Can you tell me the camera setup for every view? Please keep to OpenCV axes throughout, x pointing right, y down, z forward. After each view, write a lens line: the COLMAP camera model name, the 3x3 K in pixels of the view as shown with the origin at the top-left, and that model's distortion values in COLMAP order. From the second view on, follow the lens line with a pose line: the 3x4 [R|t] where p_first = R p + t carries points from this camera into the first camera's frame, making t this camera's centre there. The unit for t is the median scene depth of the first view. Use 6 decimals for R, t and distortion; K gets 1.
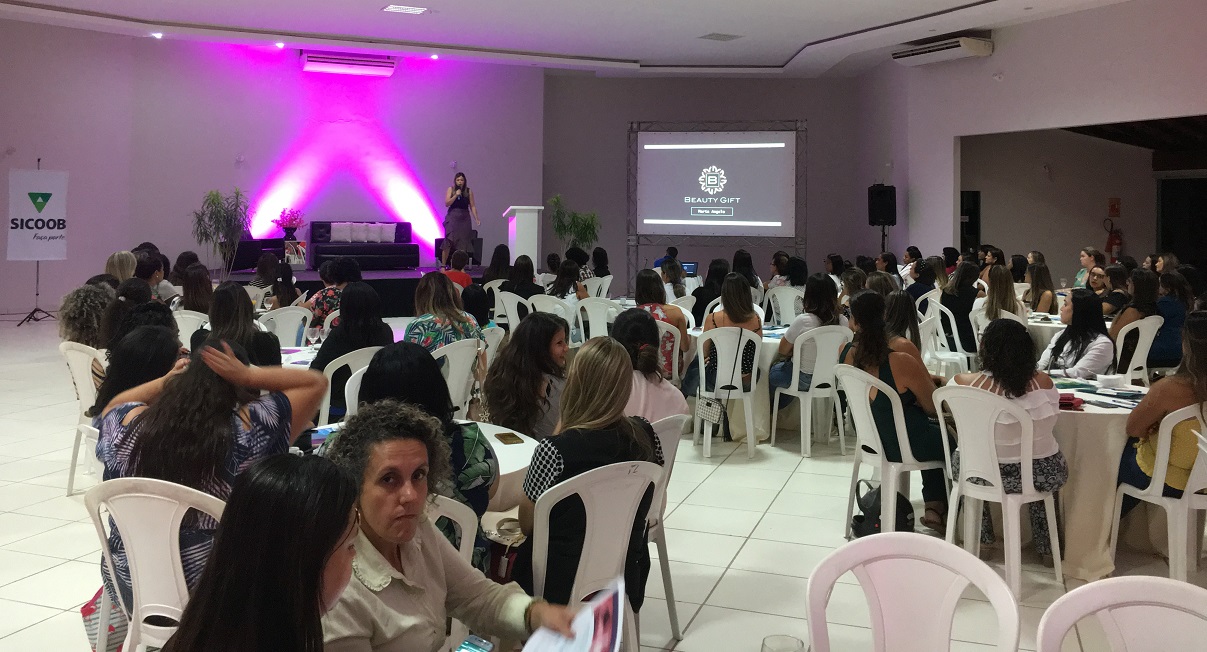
lens RADIAL K [[1035.2, 0, 603.5], [0, 1035.2, 326.0], [0, 0, 1]] dist [0.003410, 0.005872]
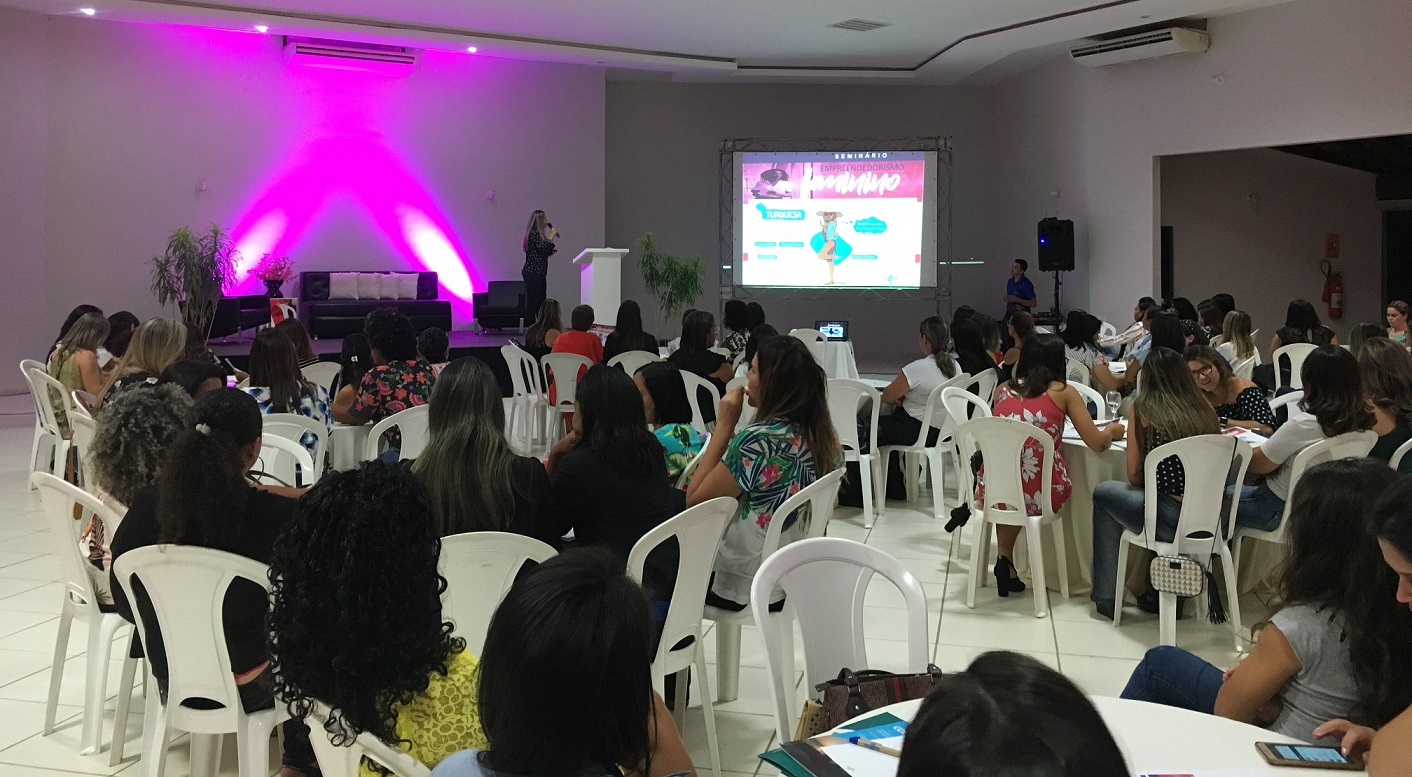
lens RADIAL K [[1200.6, 0, 706.0], [0, 1200.6, 388.5], [0, 0, 1]] dist [0.006449, -0.005757]
pose [[0.994311, -0.018379, 0.104917, -0.090843], [0.018611, 0.999826, -0.001235, -0.011731], [-0.104876, 0.003181, 0.994480, 0.123920]]
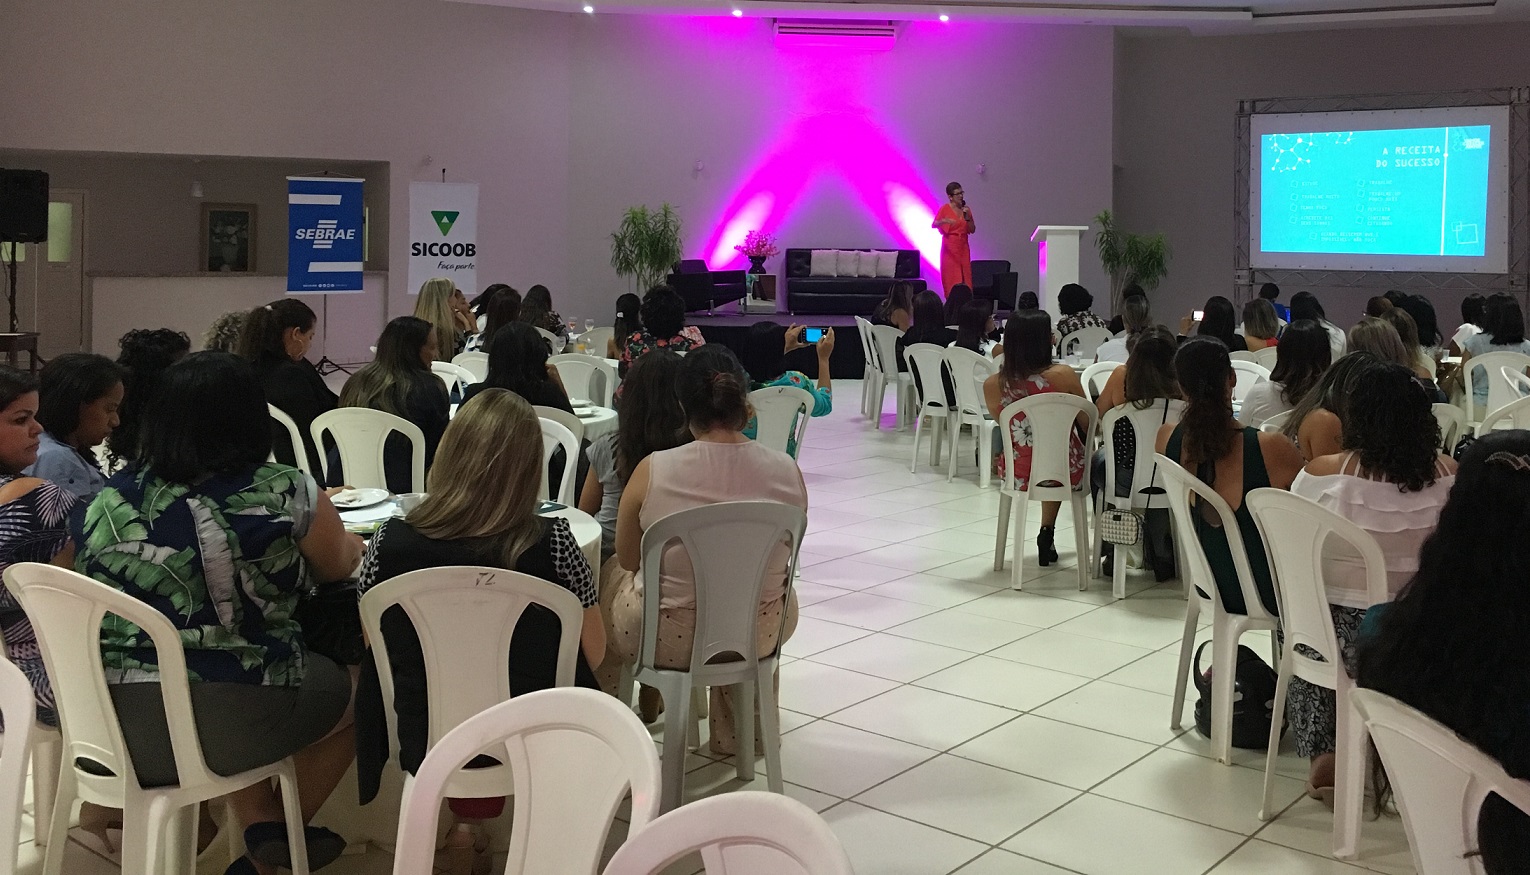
lens RADIAL K [[1427.3, 0, 827.6], [0, 1427.3, 434.1], [0, 0, 1]] dist [0.037388, -0.005572]
pose [[0.947119, 0.042334, -0.318078, 0.084060], [-0.034356, 0.998940, 0.030652, 0.000901], [0.319038, -0.018103, 0.947569, 0.025334]]
